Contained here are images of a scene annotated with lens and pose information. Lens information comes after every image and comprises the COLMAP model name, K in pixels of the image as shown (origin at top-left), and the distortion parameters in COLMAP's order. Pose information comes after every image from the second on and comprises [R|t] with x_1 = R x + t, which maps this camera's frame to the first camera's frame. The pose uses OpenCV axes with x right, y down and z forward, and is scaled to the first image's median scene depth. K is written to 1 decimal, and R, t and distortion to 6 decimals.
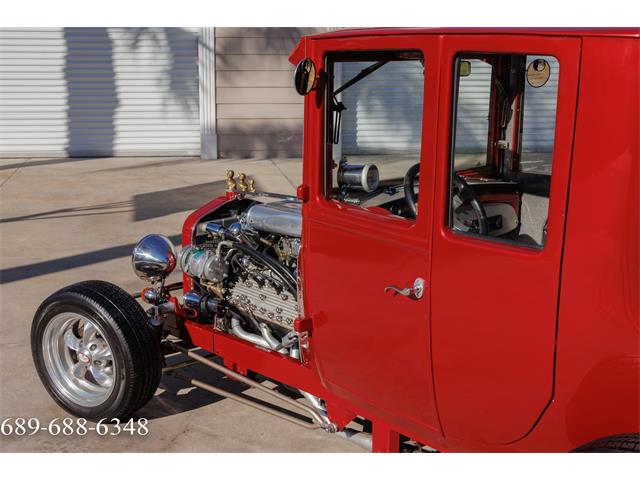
lens RADIAL K [[935.1, 0, 320.0], [0, 935.1, 240.0], [0, 0, 1]] dist [-0.018475, -0.026084]
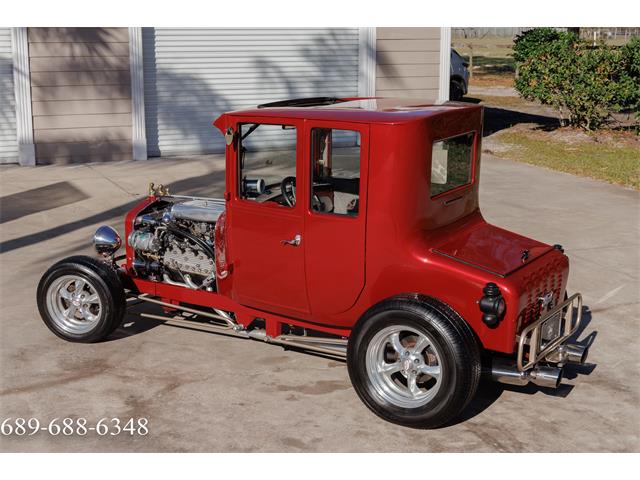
lens RADIAL K [[1032.0, 0, 320.0], [0, 1032.0, 240.0], [0, 0, 1]] dist [-0.015374, -0.051573]
pose [[0.966474, -0.057026, 0.250353, -0.284924], [0.055826, 0.998370, 0.011901, 0.018826], [-0.250623, 0.002474, 0.968082, -0.828305]]
